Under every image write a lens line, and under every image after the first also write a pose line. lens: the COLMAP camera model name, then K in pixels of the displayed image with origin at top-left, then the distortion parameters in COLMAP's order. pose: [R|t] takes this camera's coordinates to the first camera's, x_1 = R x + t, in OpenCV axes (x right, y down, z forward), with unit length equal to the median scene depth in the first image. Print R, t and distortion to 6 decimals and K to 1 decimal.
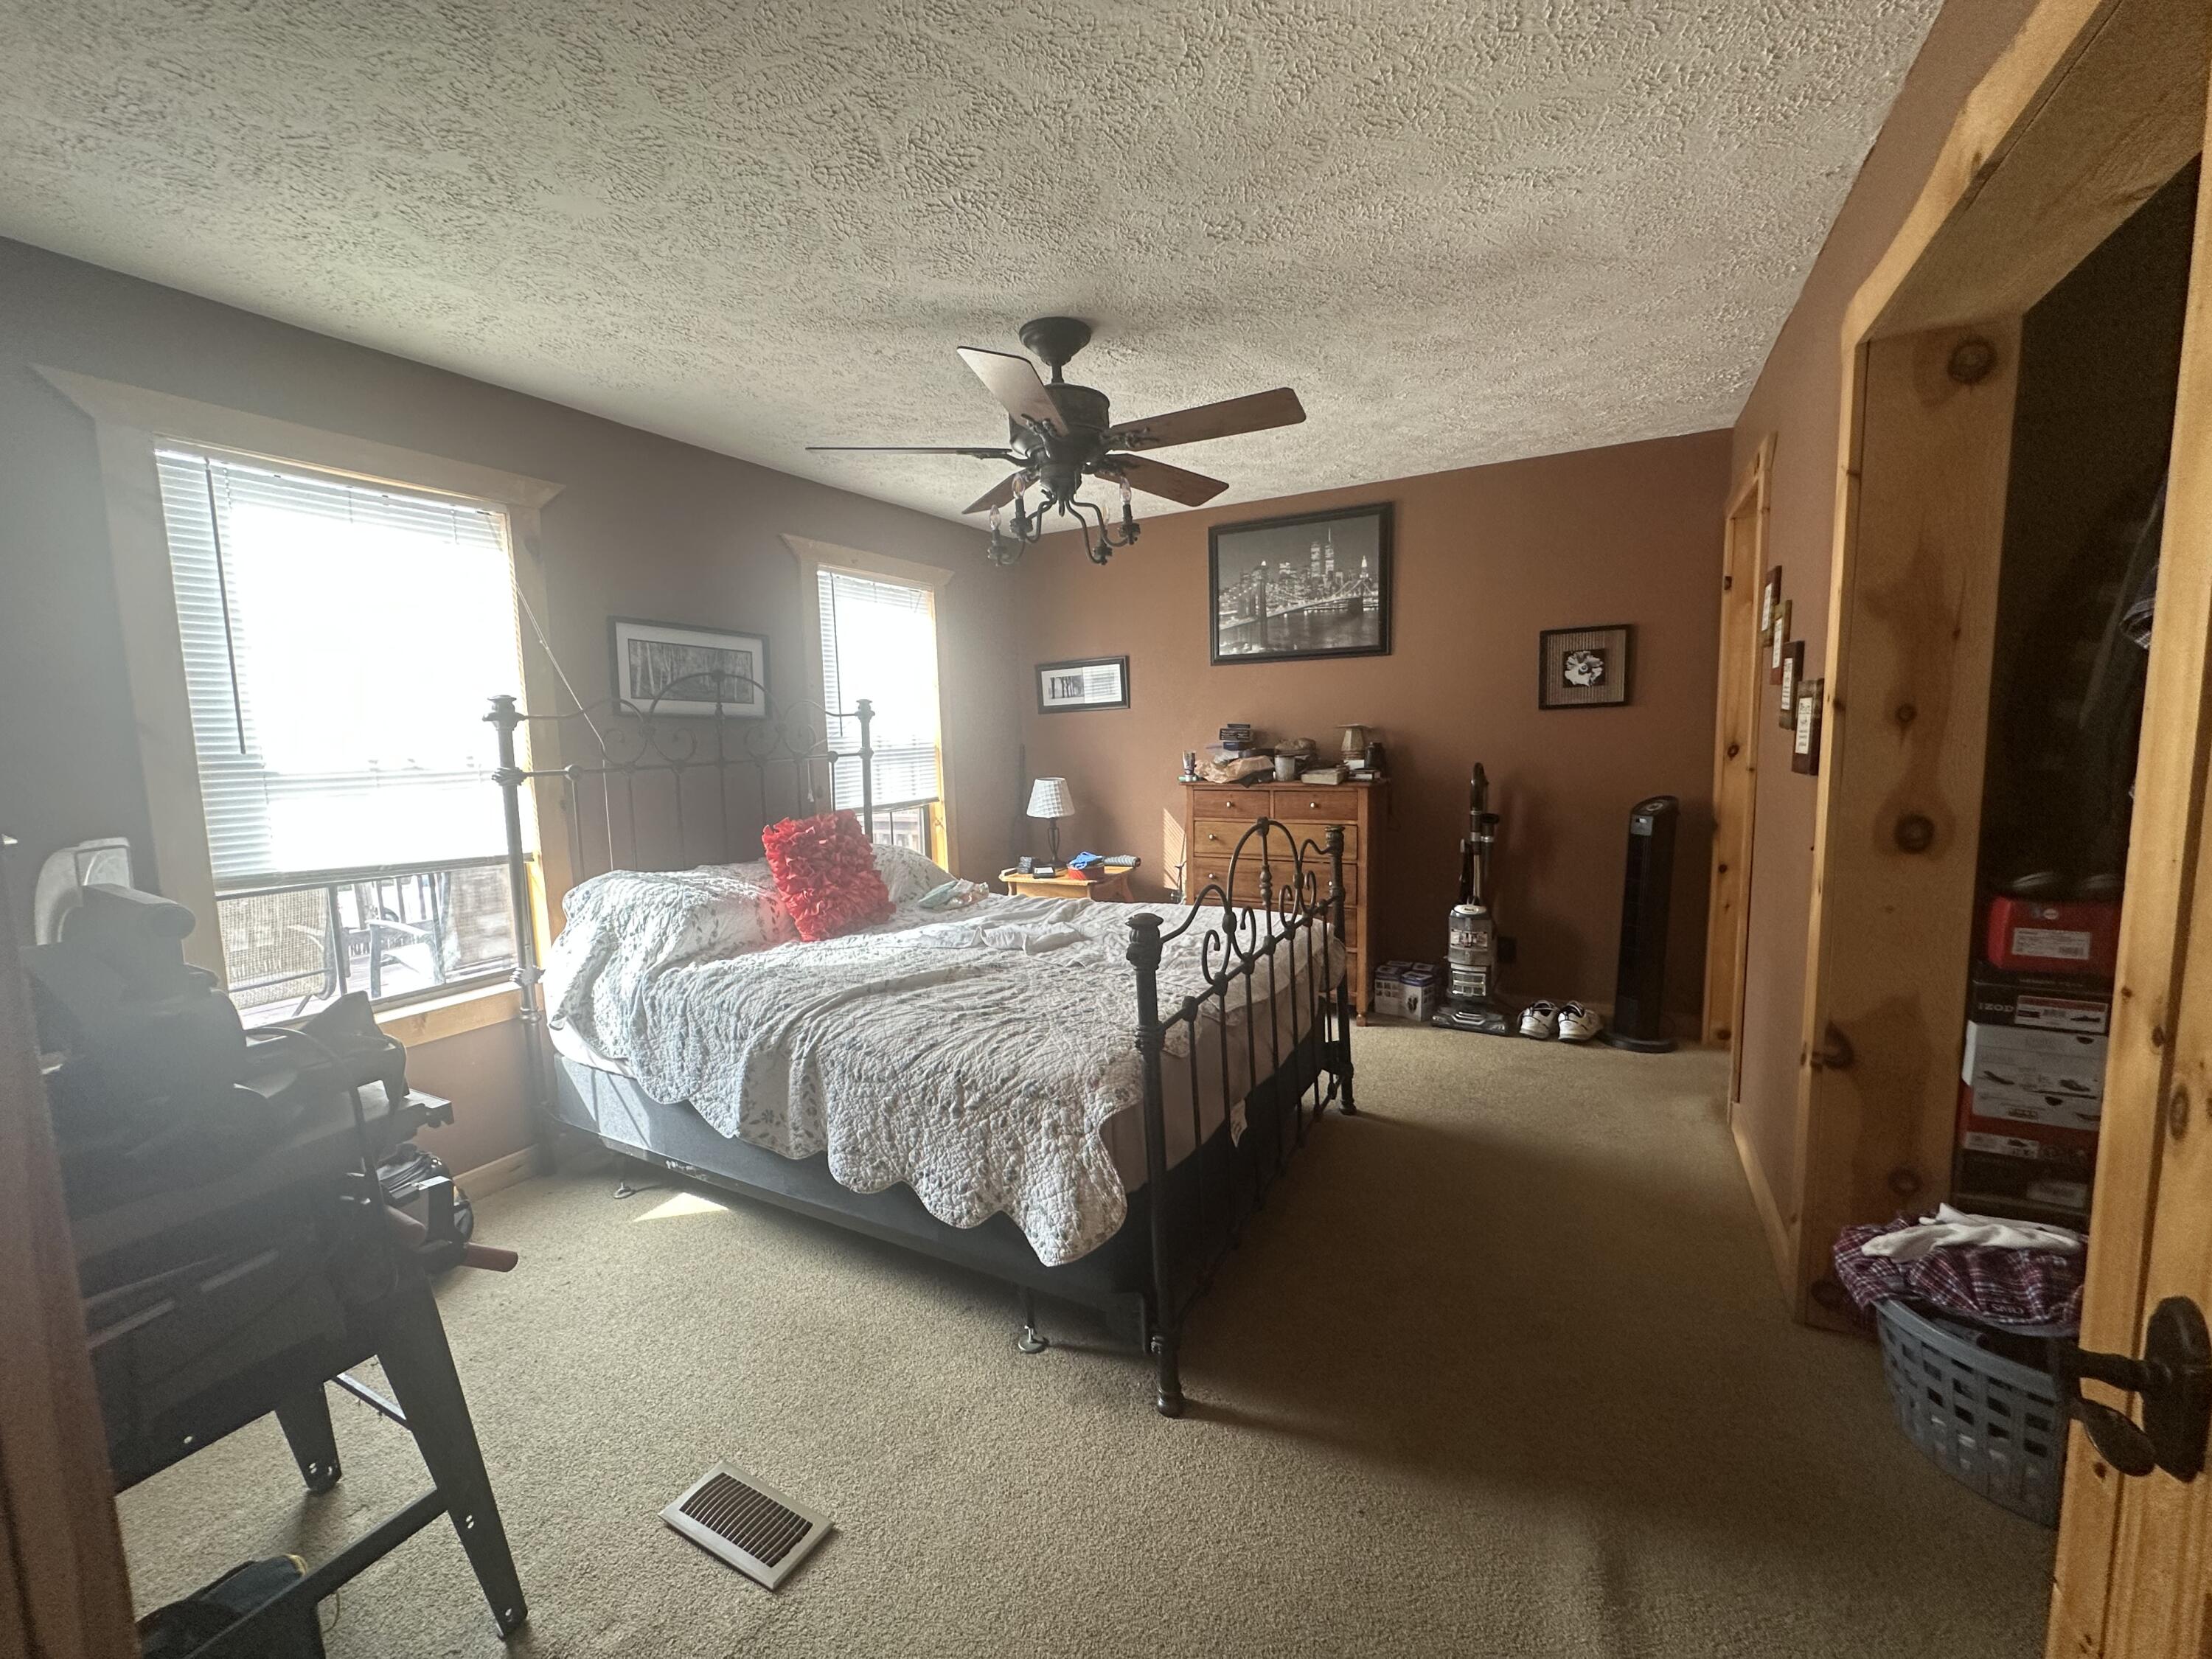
lens RADIAL K [[894.0, 0, 1102.1], [0, 894.0, 827.2], [0, 0, 1]] dist [0.000494, 0.000990]
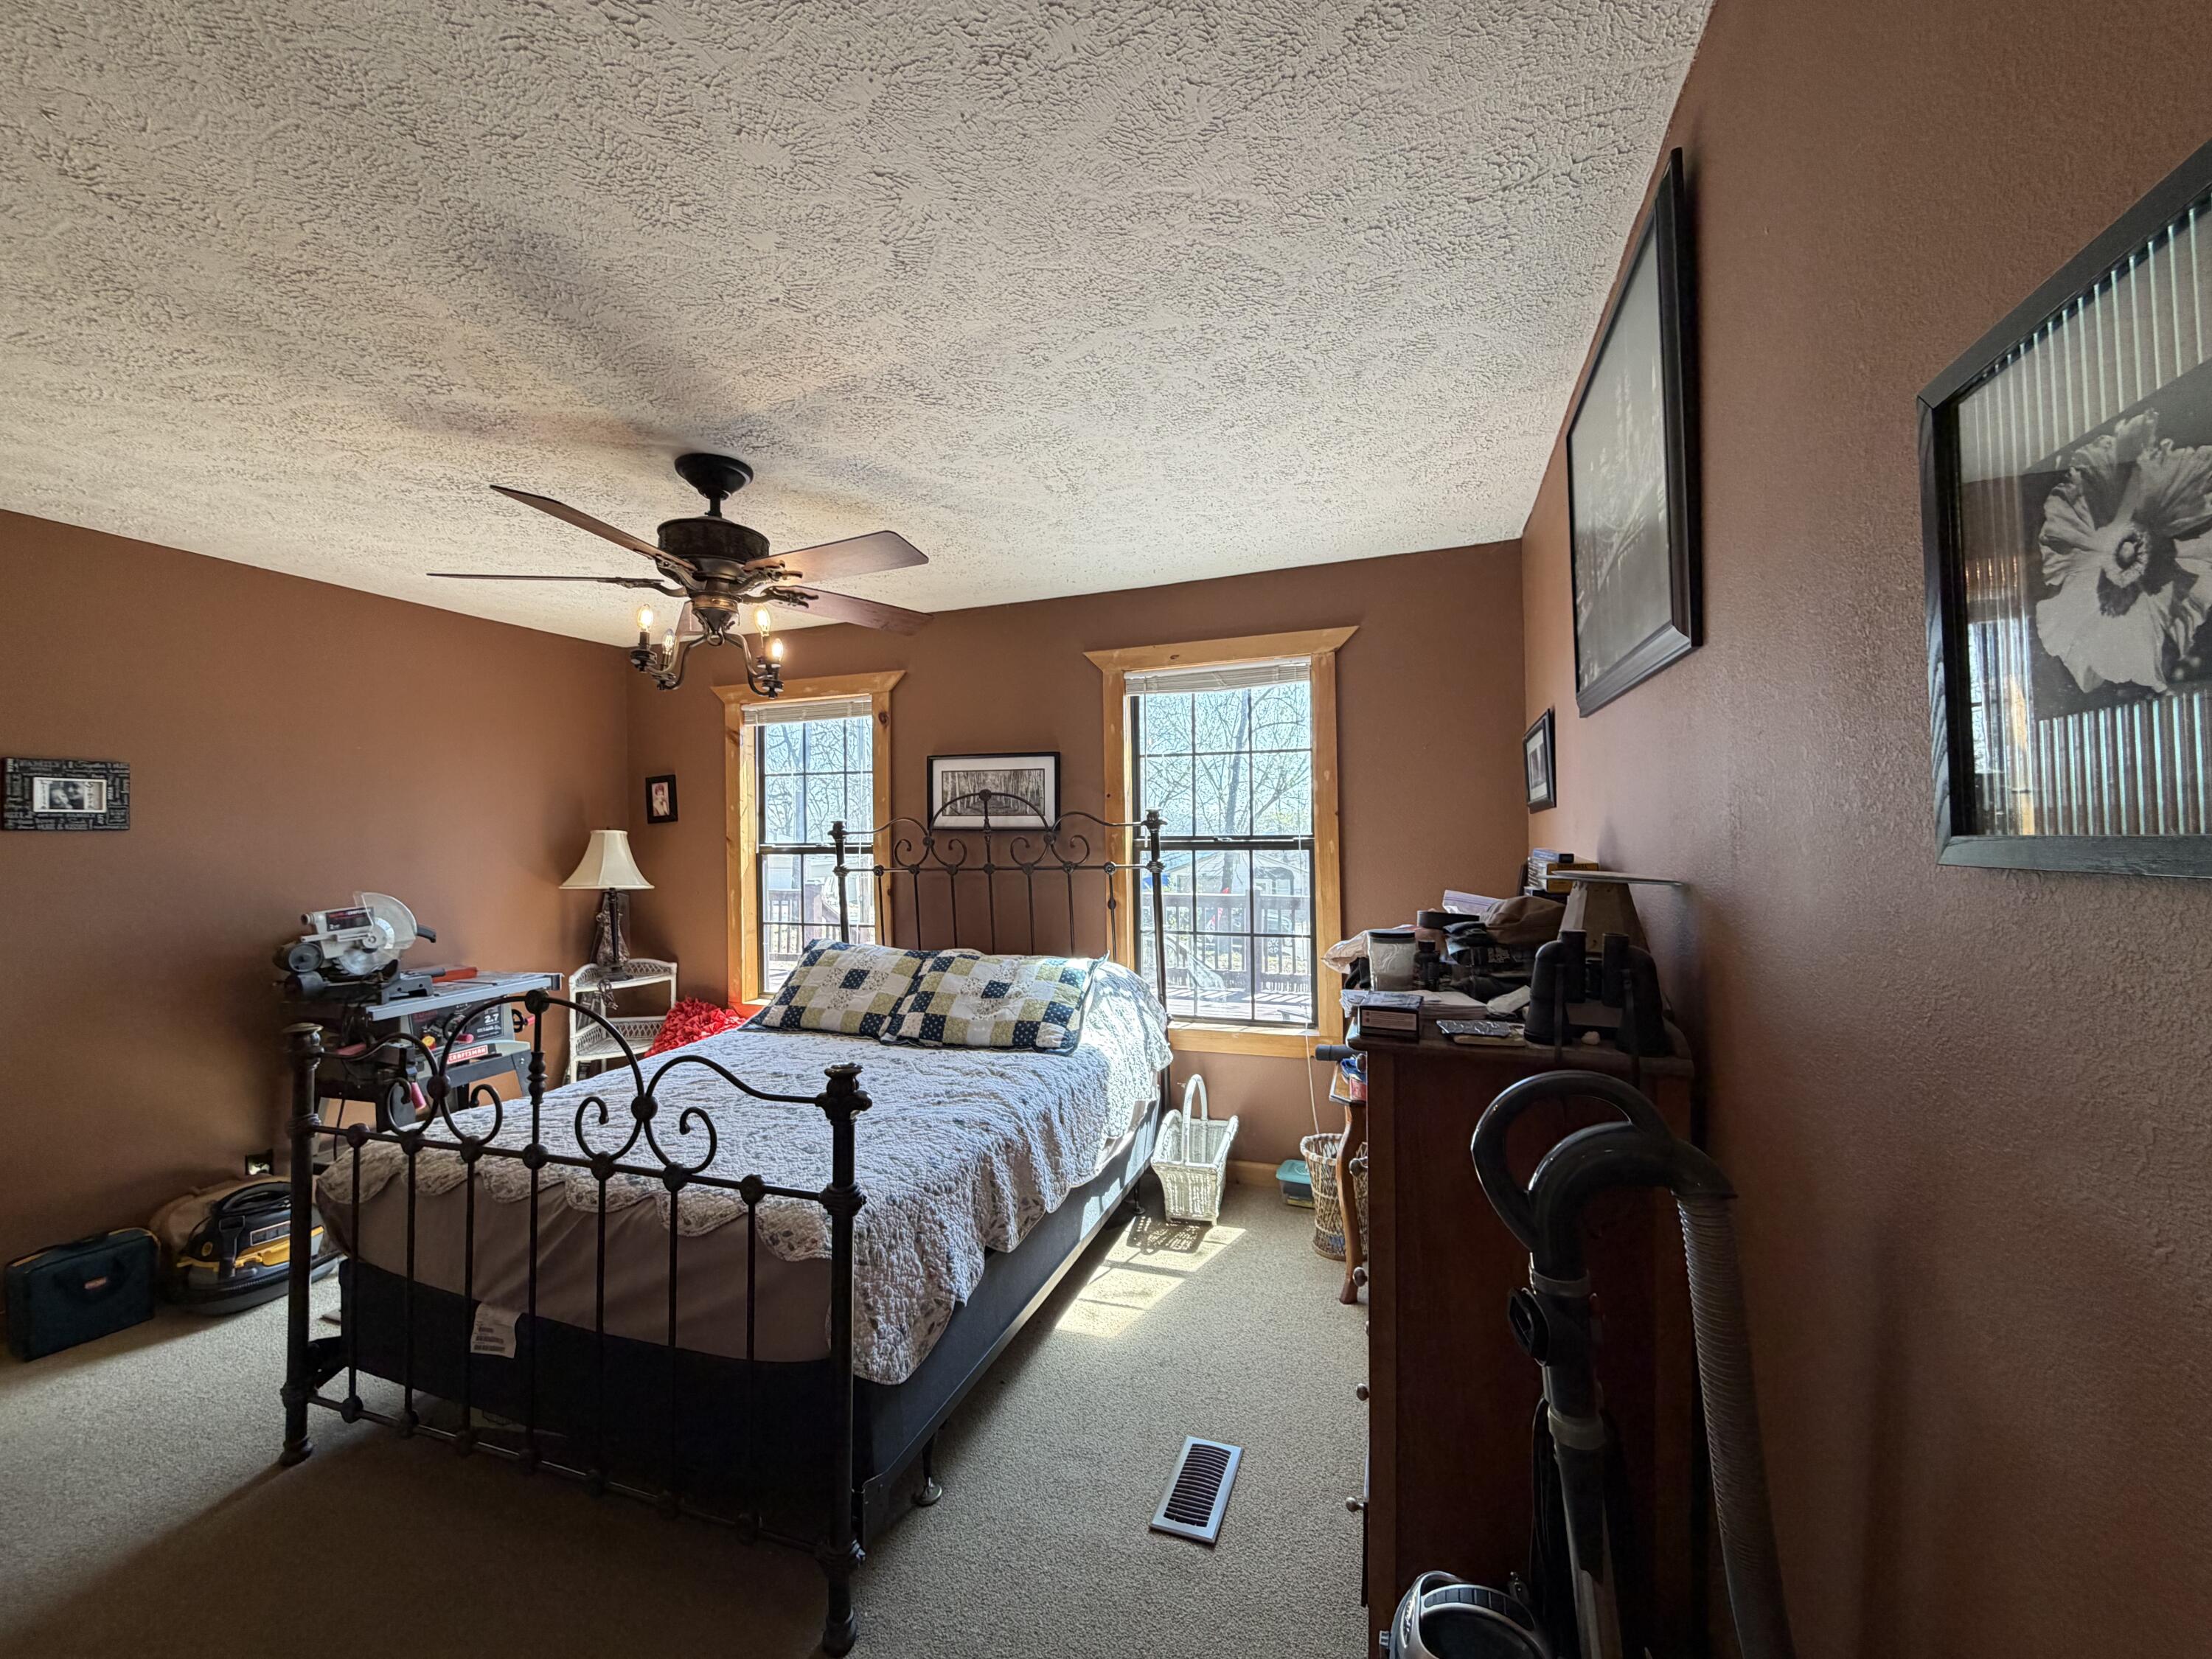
lens RADIAL K [[891.7, 0, 1097.3], [0, 891.7, 813.0], [0, 0, 1]] dist [0.003014, 0.000673]
pose [[0.155960, -0.007233, -0.987737, 1.602695], [-0.097814, 0.994945, -0.022730, -0.285716], [0.982908, 0.100160, 0.154464, 2.074282]]
